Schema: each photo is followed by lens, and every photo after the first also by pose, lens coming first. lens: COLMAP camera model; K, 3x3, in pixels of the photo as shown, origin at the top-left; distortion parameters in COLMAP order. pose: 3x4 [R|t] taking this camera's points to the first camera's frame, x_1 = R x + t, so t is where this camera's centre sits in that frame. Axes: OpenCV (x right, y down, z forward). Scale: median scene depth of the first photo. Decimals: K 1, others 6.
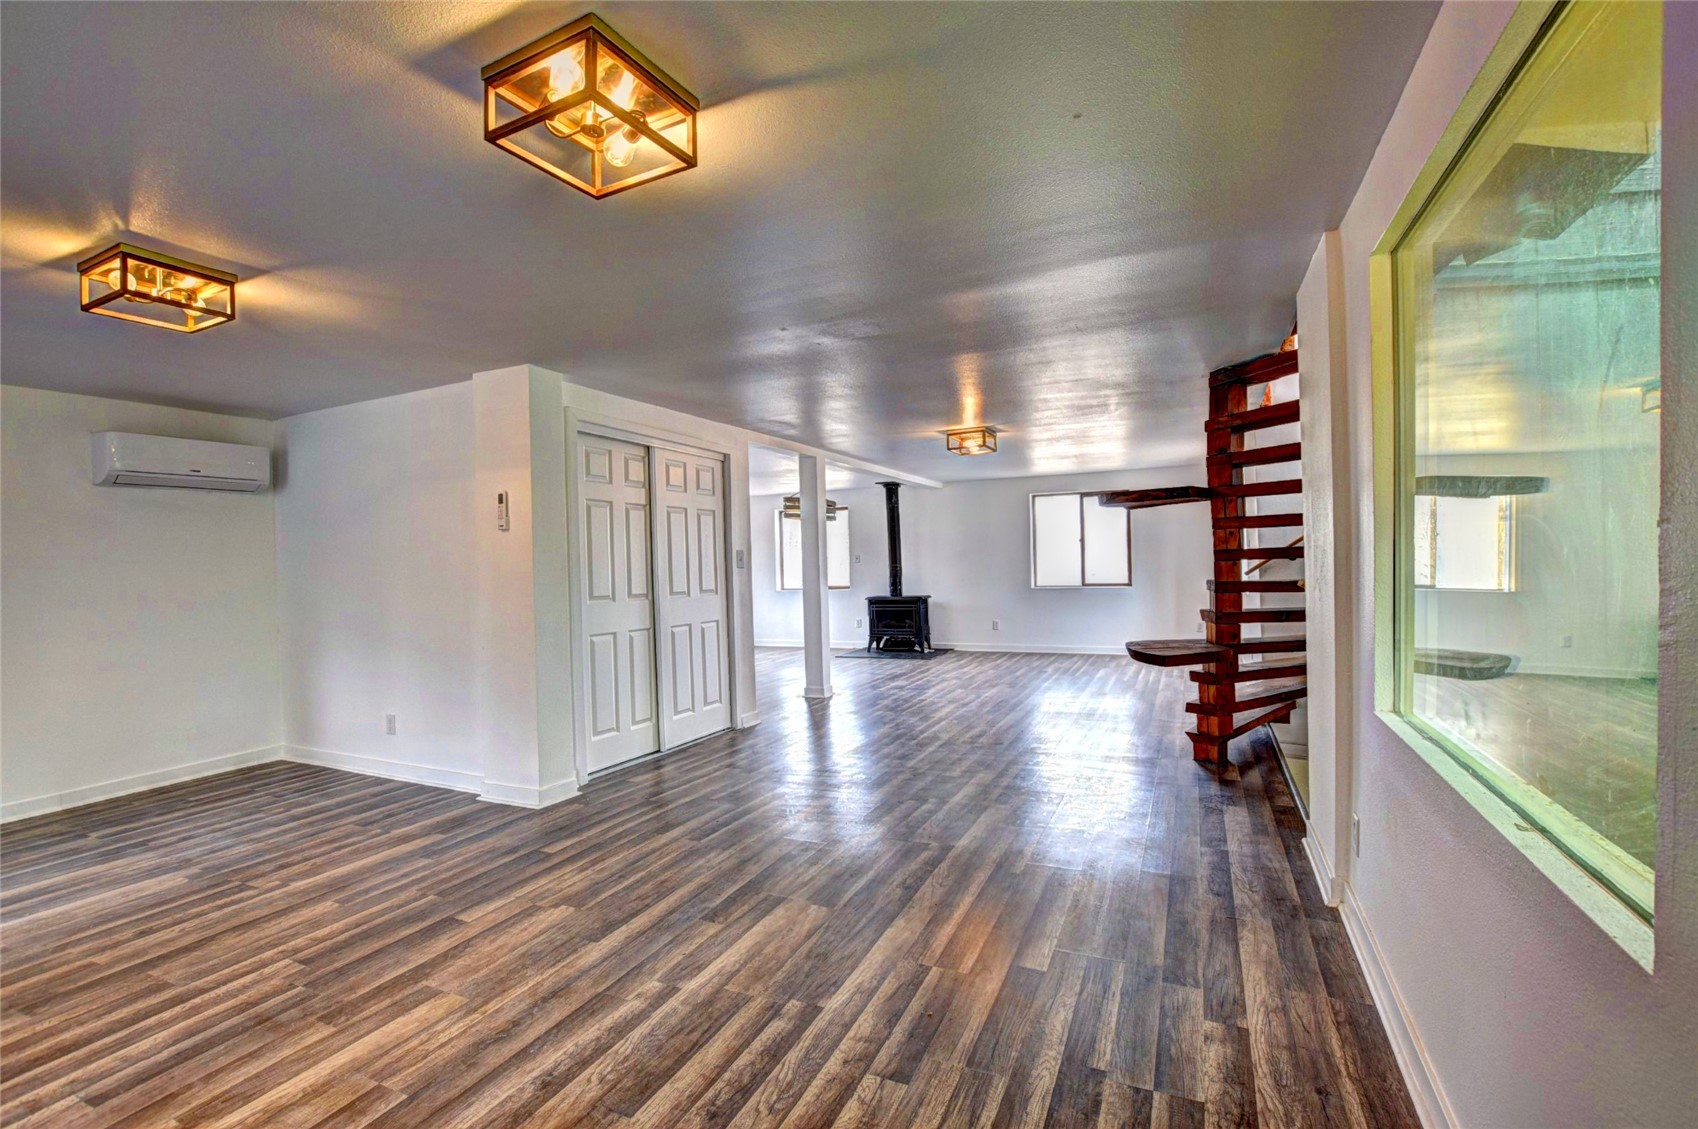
lens RADIAL K [[750.4, 0, 852.4], [0, 750.4, 570.7], [0, 0, 1]] dist [-0.035087, 0.006327]
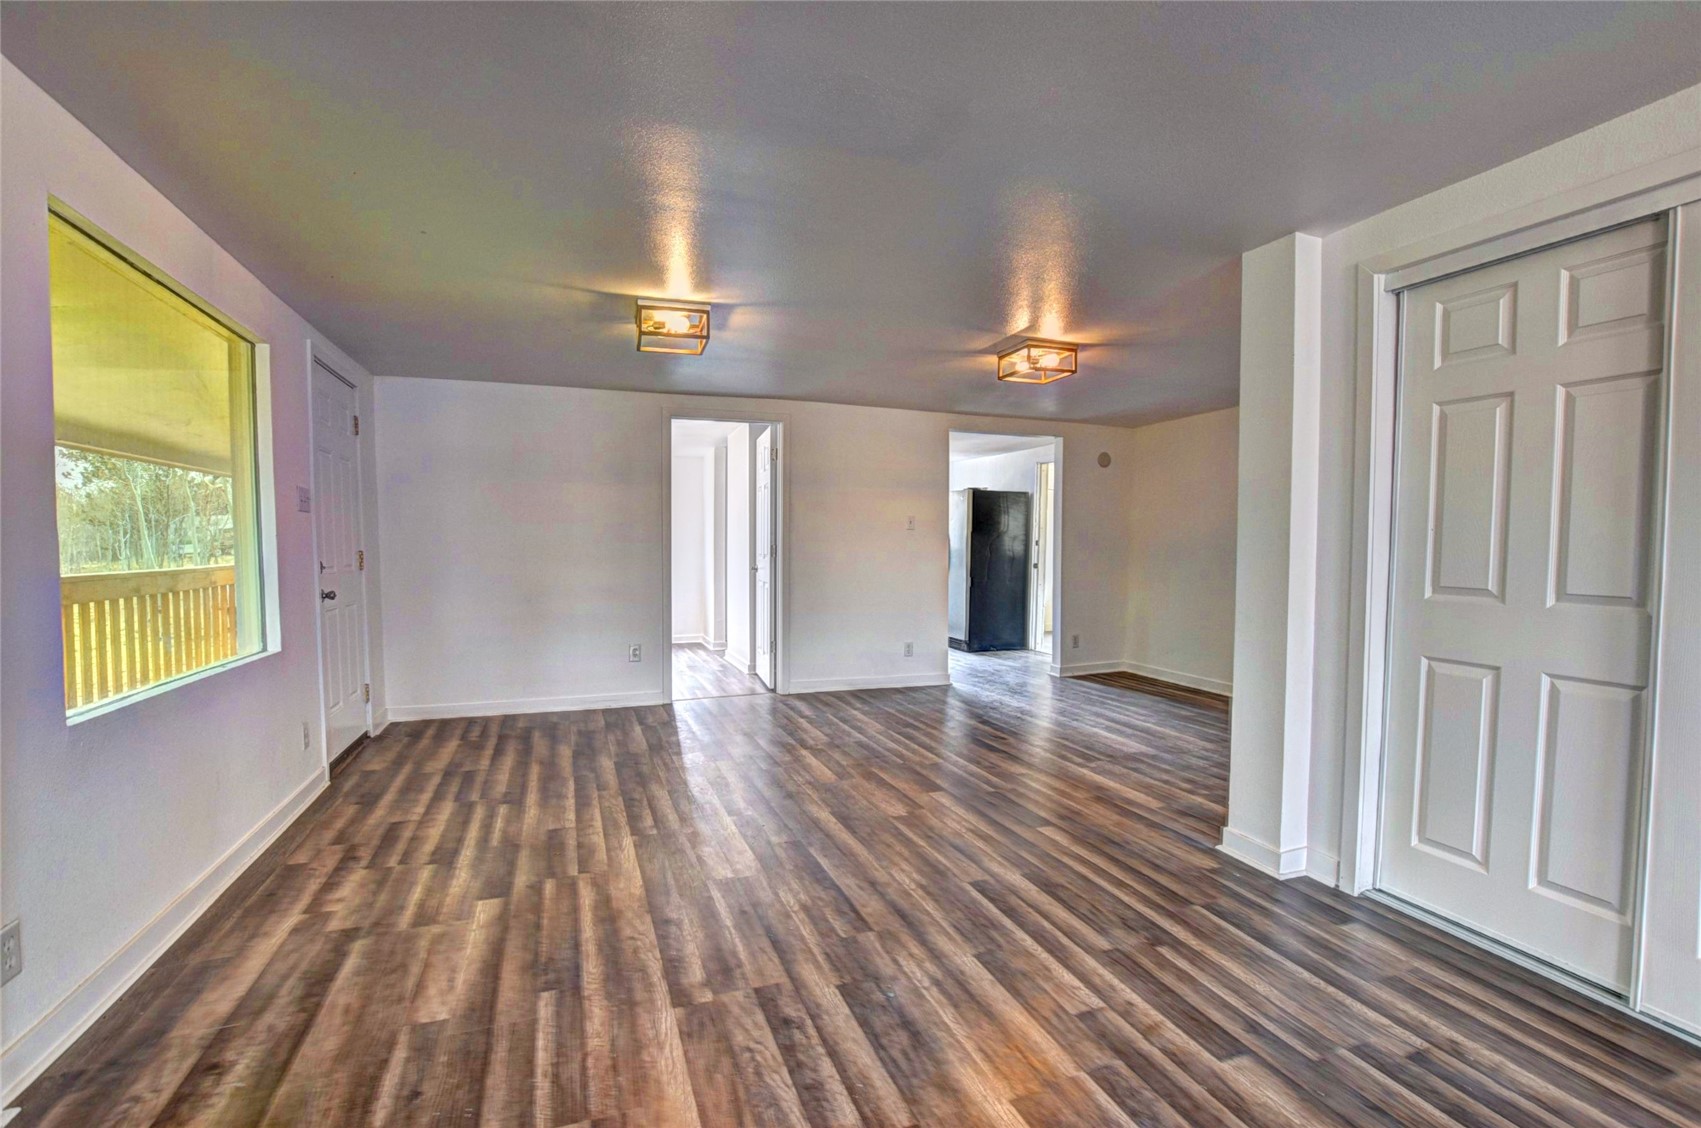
lens RADIAL K [[751.7, 0, 854.0], [0, 751.7, 570.2], [0, 0, 1]] dist [-0.035087, 0.006327]
pose [[-0.697780, 0.050452, -0.714533, 0.555620], [0.010254, 0.998118, 0.060462, -0.021563], [0.716239, 0.034862, -0.696984, 1.887030]]
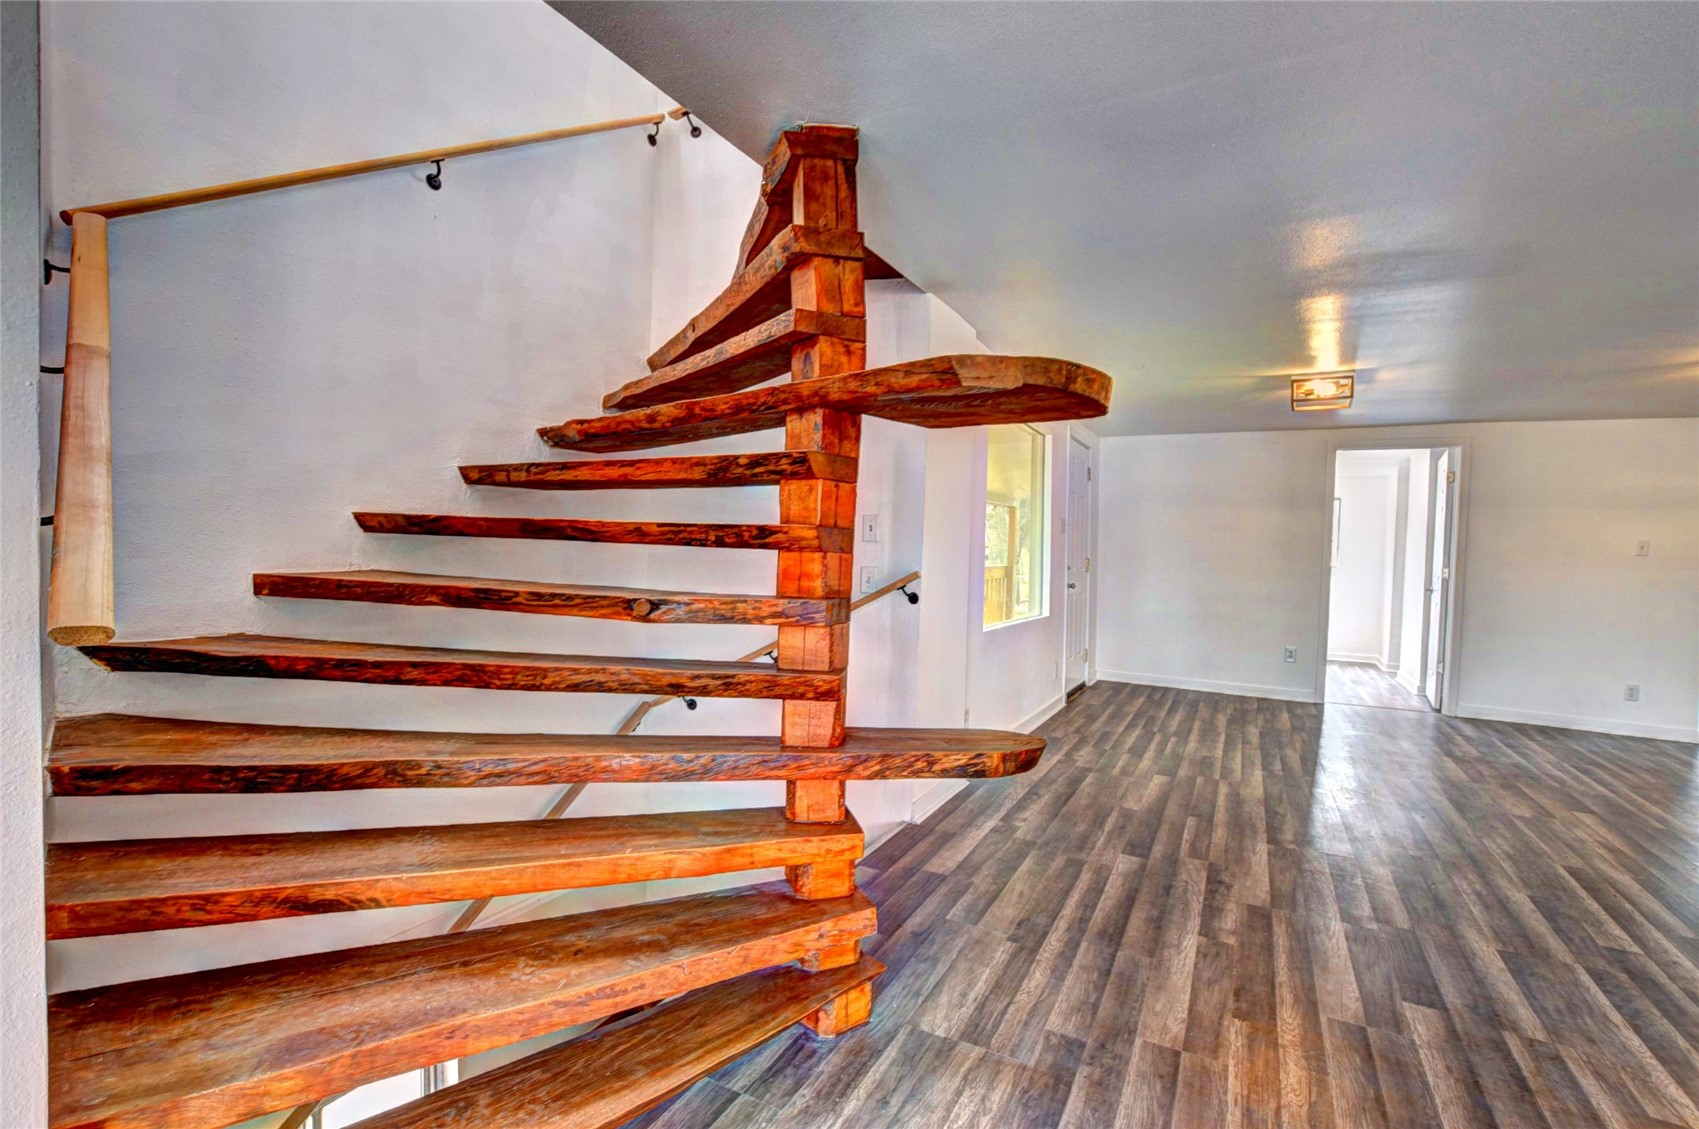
lens RADIAL K [[746.4, 0, 896.4], [0, 746.4, 556.2], [0, 0, 1]] dist [-0.000164, -0.000077]
pose [[-0.999920, -0.006477, 0.010851, 0.770633], [-0.006261, 0.999785, 0.019751, -0.031625], [-0.010976, 0.019681, -0.999746, 2.473629]]
